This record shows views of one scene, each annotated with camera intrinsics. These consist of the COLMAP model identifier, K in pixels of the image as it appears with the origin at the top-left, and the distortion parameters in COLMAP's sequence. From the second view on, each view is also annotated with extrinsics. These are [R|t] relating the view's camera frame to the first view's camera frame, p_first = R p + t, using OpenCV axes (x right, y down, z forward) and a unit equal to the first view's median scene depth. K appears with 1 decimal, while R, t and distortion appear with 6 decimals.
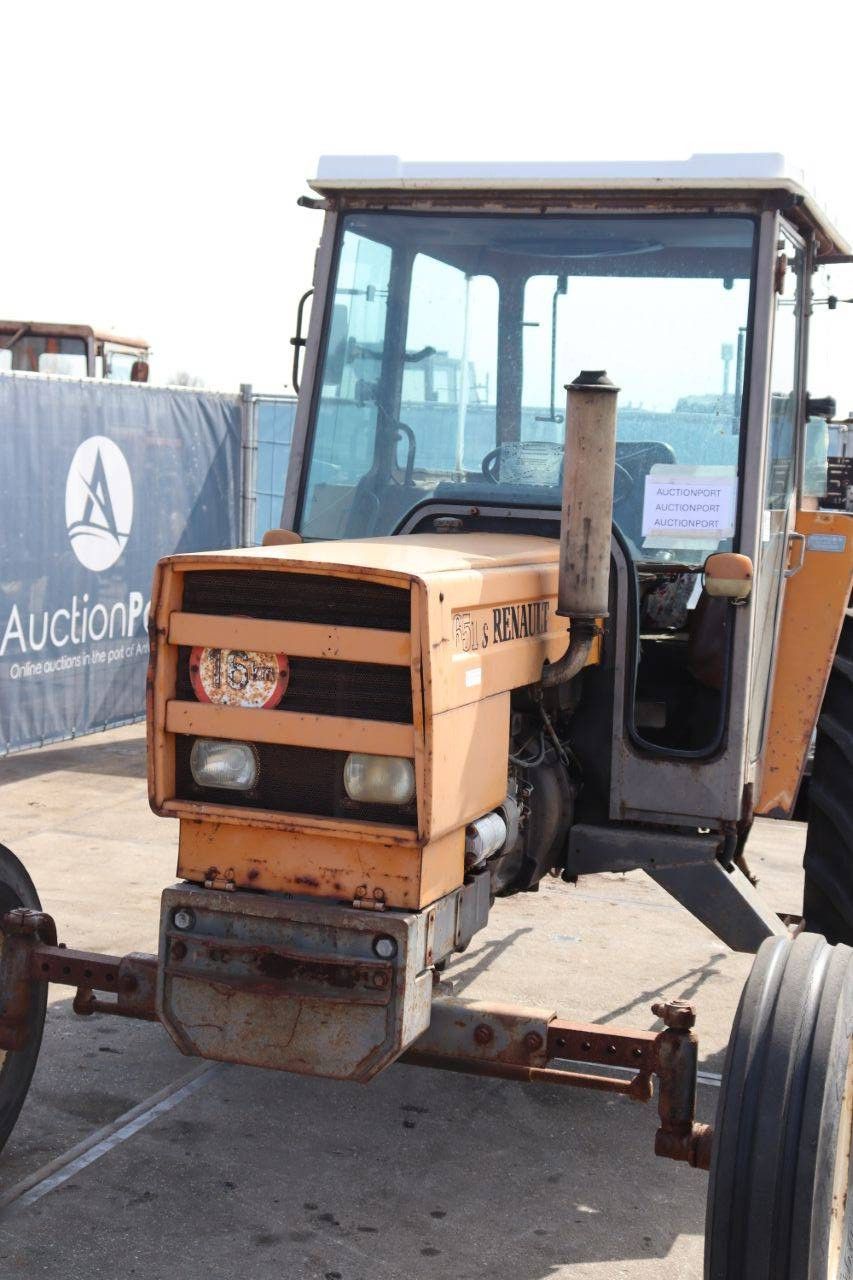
lens RADIAL K [[1924.9, 0, 426.5], [0, 1924.9, 640.0], [0, 0, 1]] dist [0.113012, 0.071745]
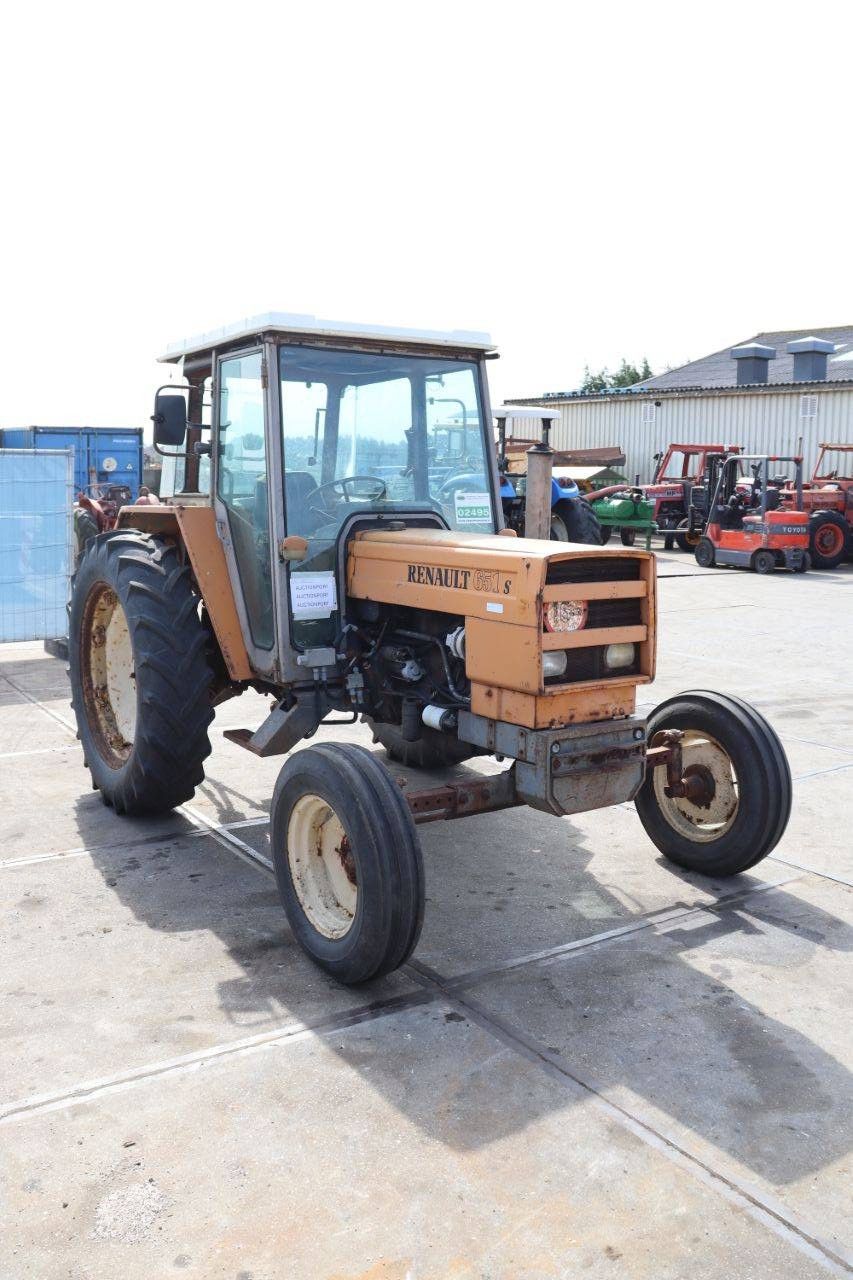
lens RADIAL K [[1076.6, 0, 426.5], [0, 1076.6, 640.0], [0, 0, 1]] dist [-0.129508, 0.010482]
pose [[0.610947, -0.159510, 0.775435, -0.984468], [0.094404, 0.987181, 0.128689, -0.103523], [-0.786023, -0.005418, 0.618174, 0.452777]]
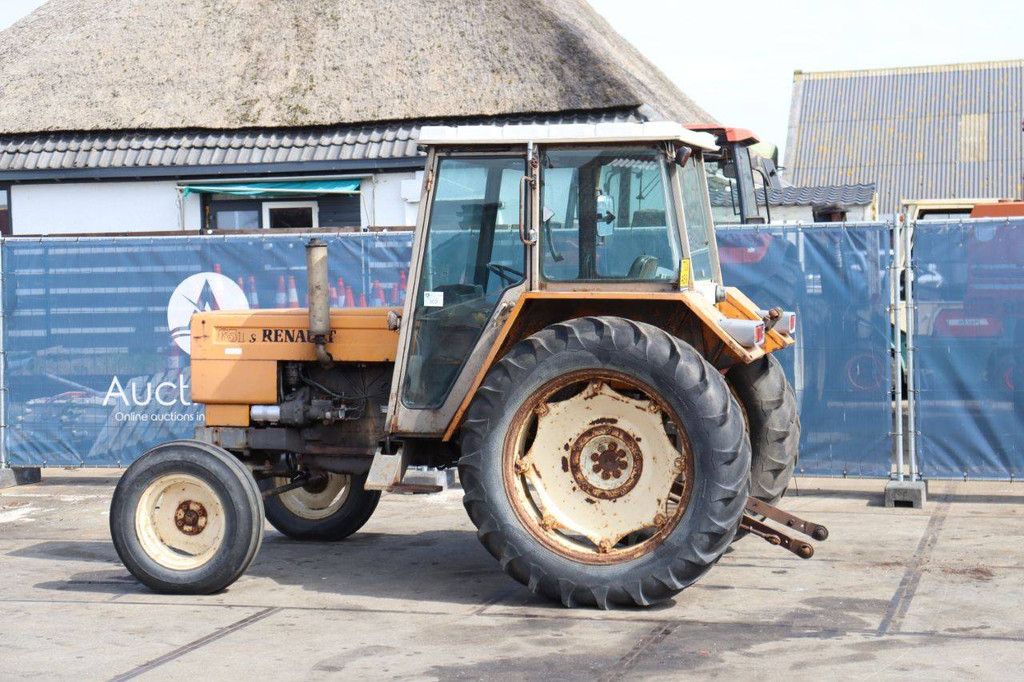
lens RADIAL K [[1891.1, 0, 512.0], [0, 1891.1, 341.0], [0, 0, 1]] dist [0.242656, 0.225670]
pose [[0.044736, -0.010274, -0.998946, 2.913453], [-0.074764, 0.997108, -0.013604, 0.011590], [0.996197, 0.075293, 0.043839, 1.296546]]
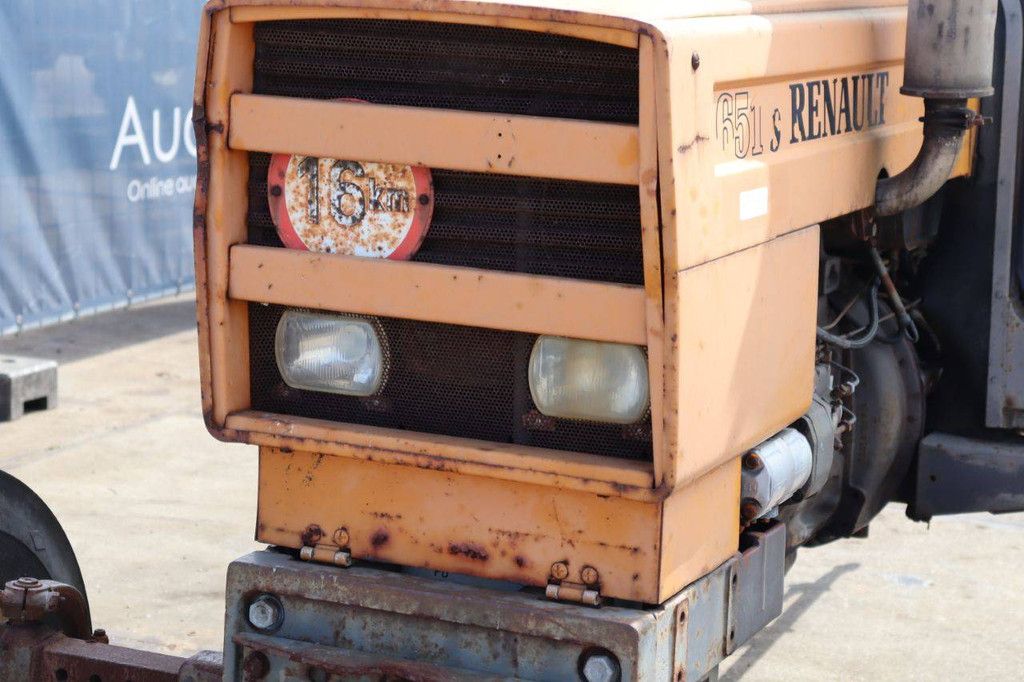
lens RADIAL K [[2401.4, 0, 512.8], [0, 2401.4, 331.6], [0, 0, 1]] dist [0.419823, 0.202931]
pose [[0.996157, -0.001841, -0.087568, 0.015817], [0.008524, 0.997071, 0.076003, 0.002173], [0.087171, -0.076457, 0.993255, 0.270861]]
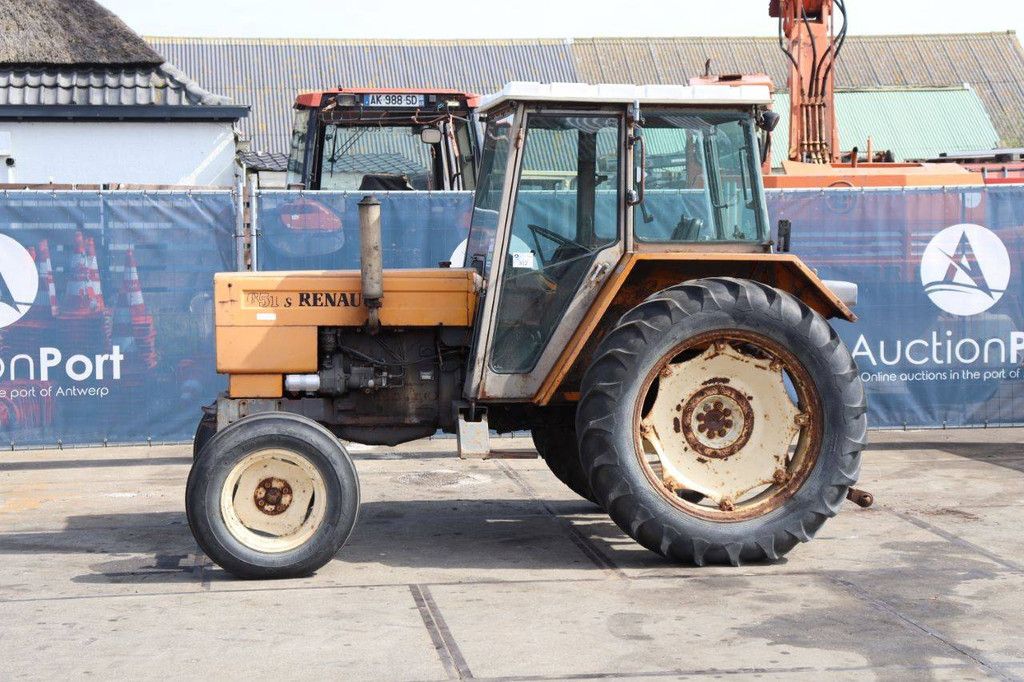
lens RADIAL K [[1891.1, 0, 512.0], [0, 1891.1, 341.0], [0, 0, 1]] dist [0.242656, 0.225670]
pose [[0.443649, 0.001760, -0.896199, 2.559021], [-0.054498, 0.998200, -0.025018, 0.101267], [0.894542, 0.059940, 0.442947, 0.136701]]
